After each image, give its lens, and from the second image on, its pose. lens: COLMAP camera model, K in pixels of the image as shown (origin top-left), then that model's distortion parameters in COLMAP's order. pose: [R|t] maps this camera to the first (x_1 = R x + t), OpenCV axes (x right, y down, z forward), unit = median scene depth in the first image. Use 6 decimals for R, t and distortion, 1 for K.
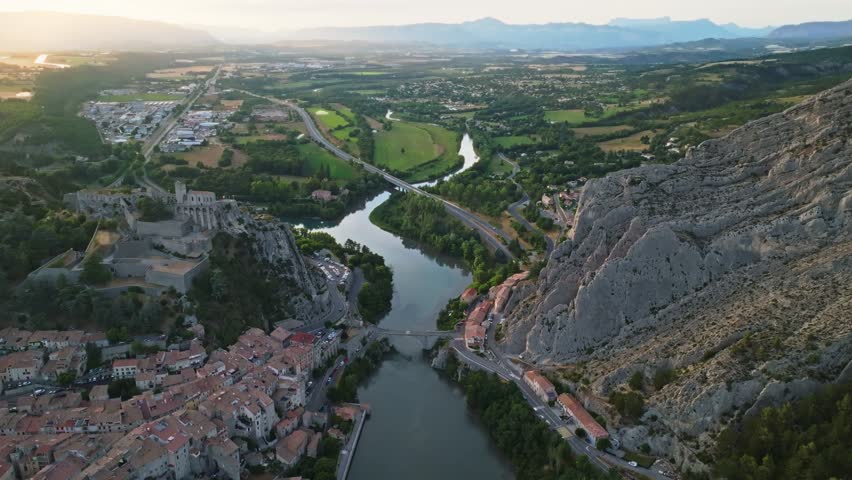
lens RADIAL K [[624.0, 0, 426.0], [0, 624.0, 240.0], [0, 0, 1]] dist [0.091323, -0.096619]
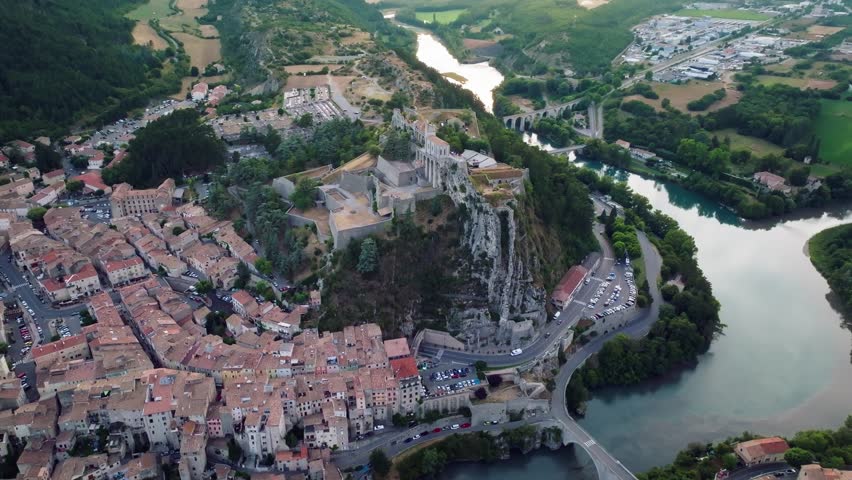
lens RADIAL K [[624.0, 0, 426.0], [0, 624.0, 240.0], [0, 0, 1]] dist [0.091323, -0.096619]
pose [[0.564165, 0.365701, -0.740257, 0.284243], [-0.263432, 0.929429, 0.258389, -0.165877], [0.782510, 0.049233, 0.620689, 0.514312]]
